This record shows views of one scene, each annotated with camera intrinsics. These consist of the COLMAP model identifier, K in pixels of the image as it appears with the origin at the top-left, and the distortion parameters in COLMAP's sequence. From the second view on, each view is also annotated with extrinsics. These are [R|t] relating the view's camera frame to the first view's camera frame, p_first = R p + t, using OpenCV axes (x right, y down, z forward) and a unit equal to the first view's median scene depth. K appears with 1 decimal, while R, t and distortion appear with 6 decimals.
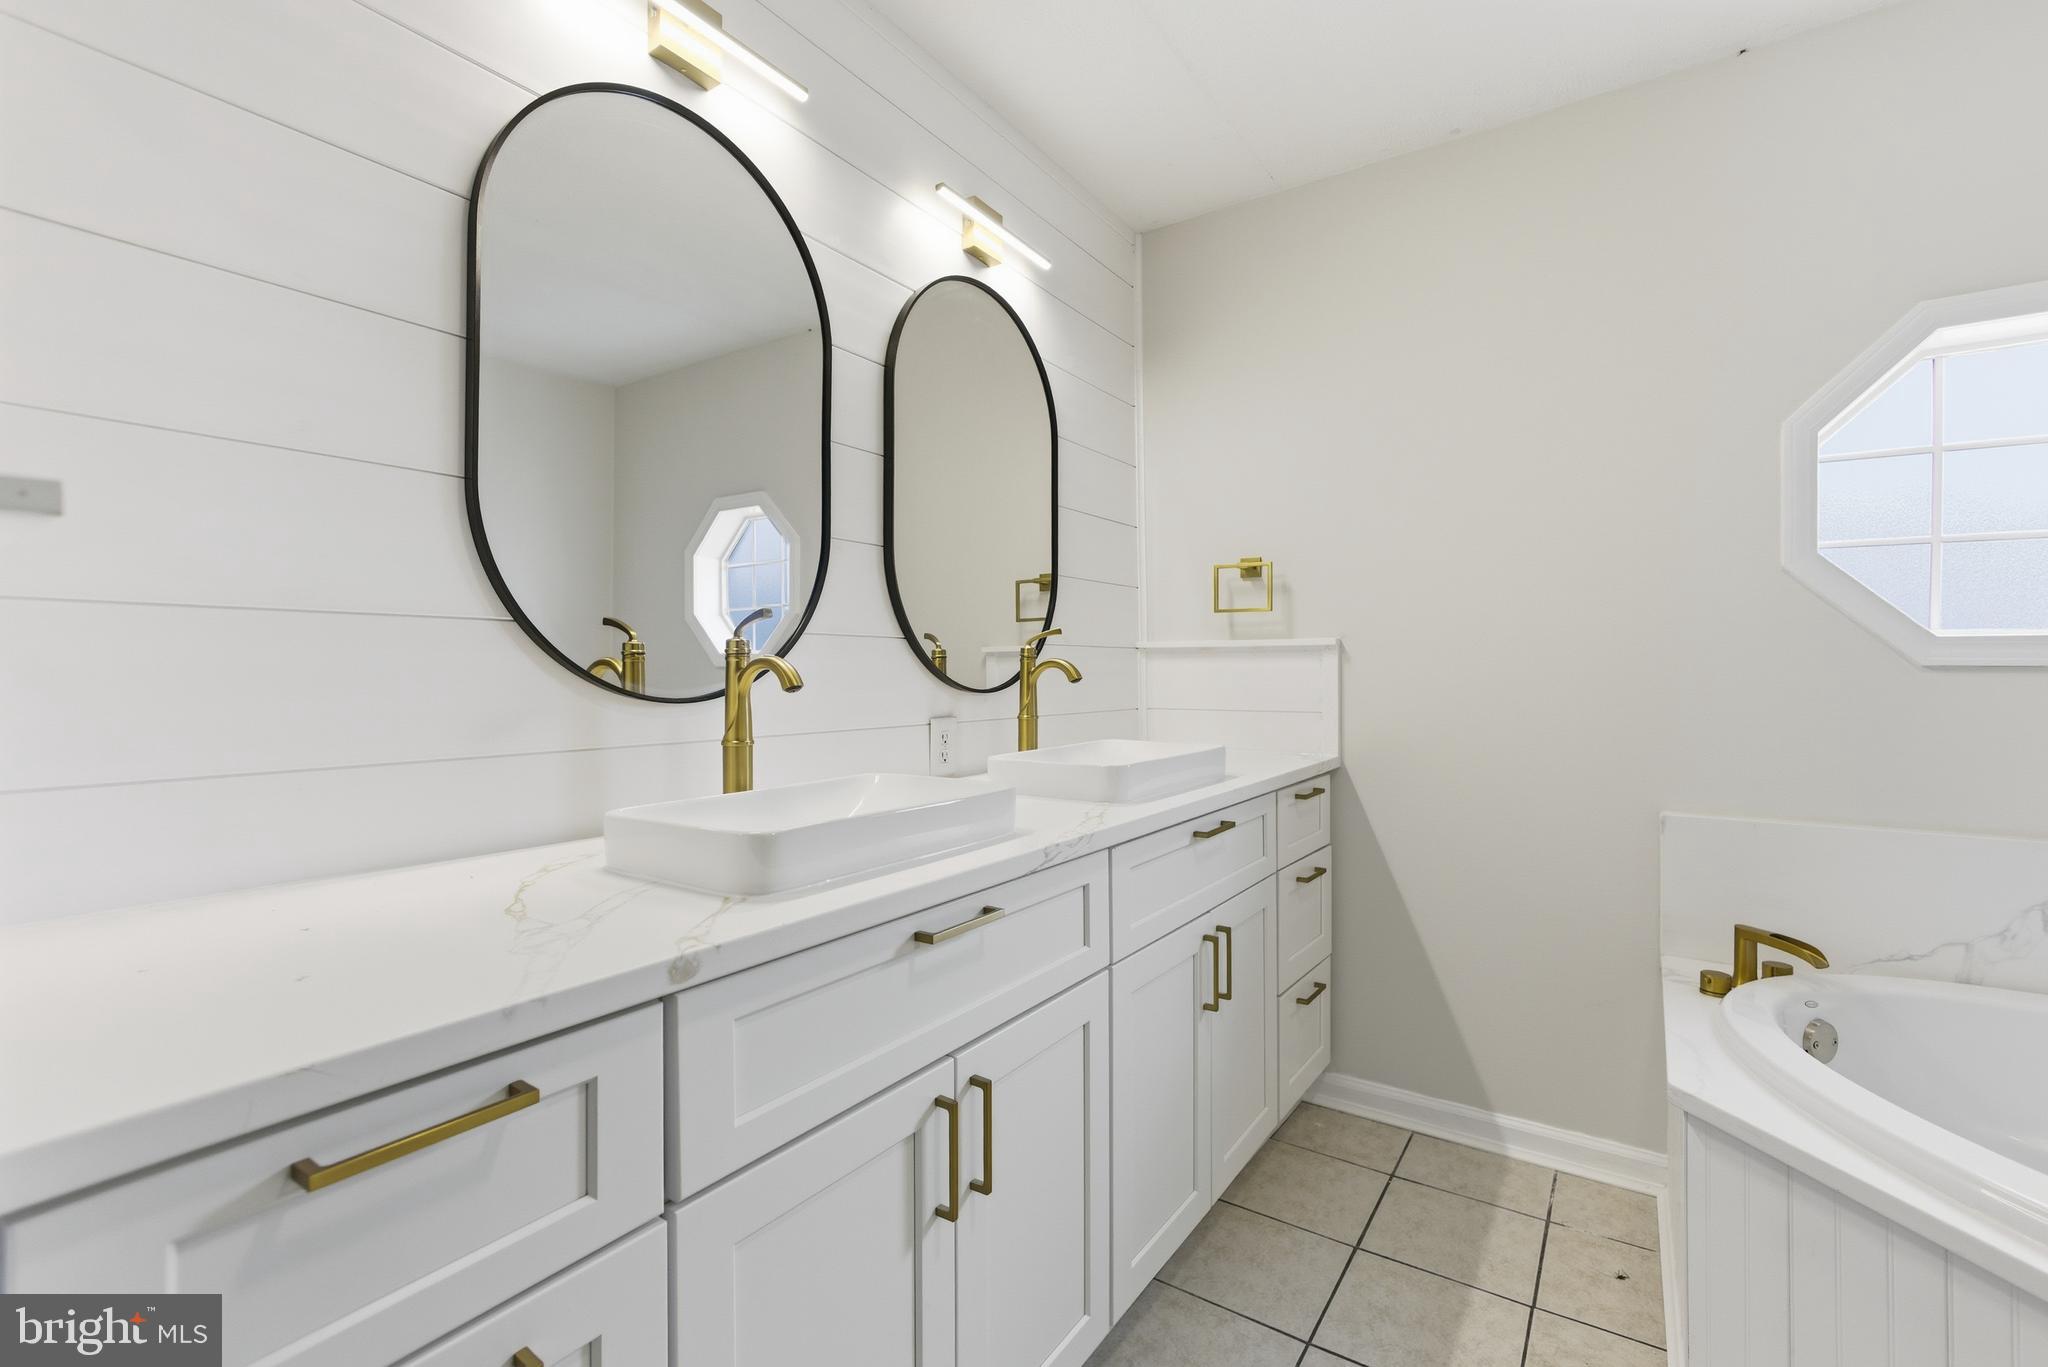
lens RADIAL K [[910.8, 0, 1017.6], [0, 910.8, 667.8], [0, 0, 1]] dist [-0.014303, 0.003840]
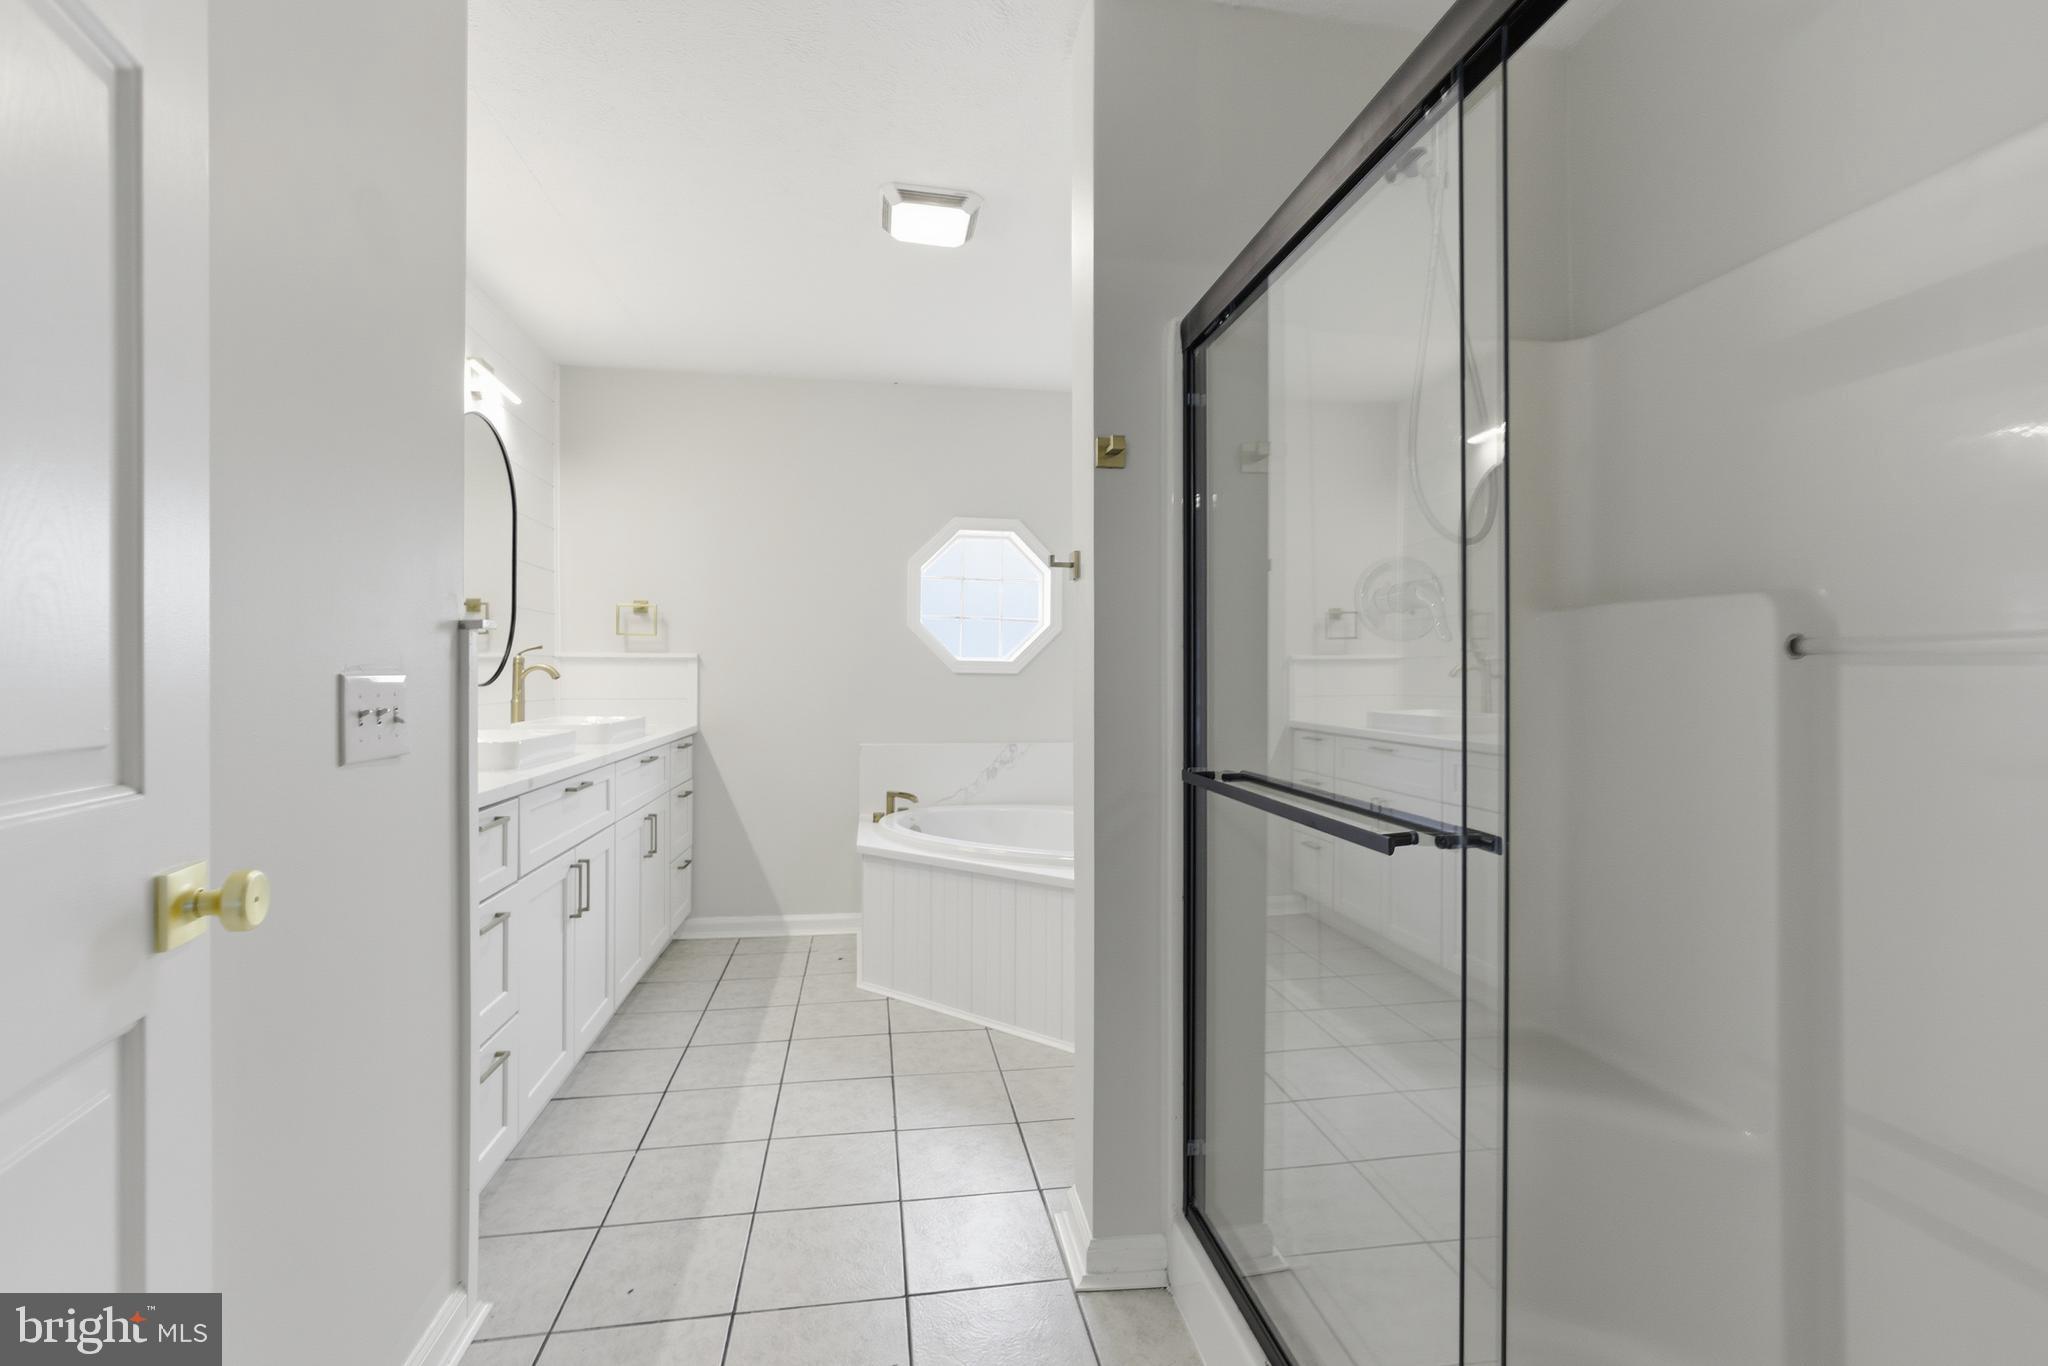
lens RADIAL K [[910.8, 0, 1029.5], [0, 910.8, 668.2], [0, 0, 1]] dist [-0.014303, 0.003840]
pose [[0.710329, 0.010901, 0.703785, -0.497600], [-0.007205, 0.999940, -0.008217, 0.003748], [-0.703833, 0.000766, 0.710365, -0.784233]]
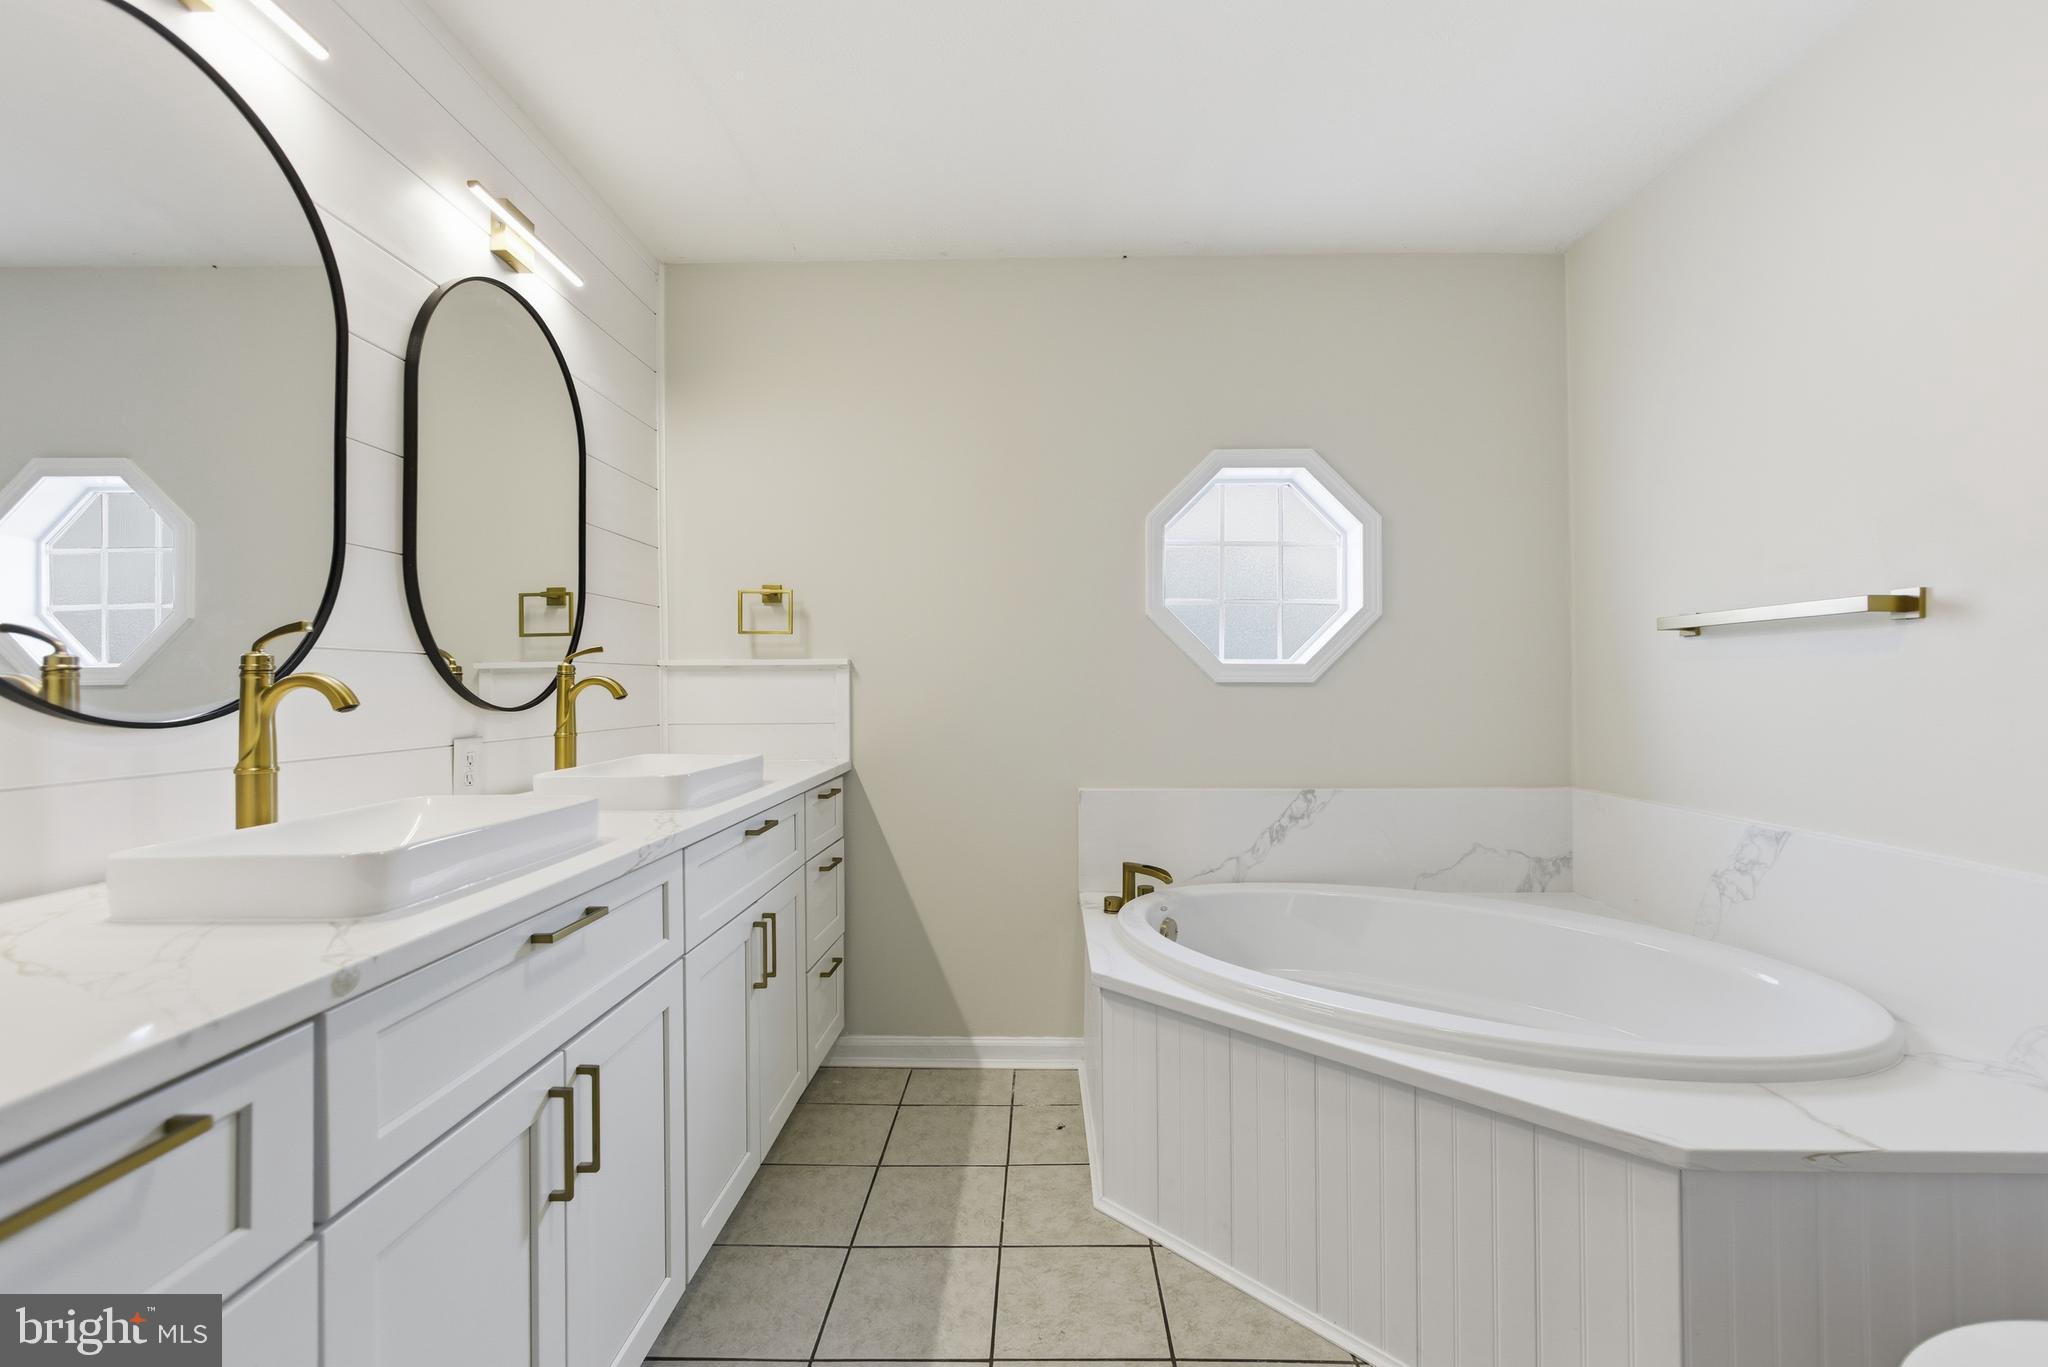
lens RADIAL K [[910.8, 0, 1035.8], [0, 910.8, 674.2], [0, 0, 1]] dist [-0.014303, 0.003840]
pose [[0.828160, 0.003551, 0.560480, -0.130751], [0.002710, 0.999943, -0.010340, -0.000582], [-0.560485, 0.010082, 0.828103, -0.123129]]
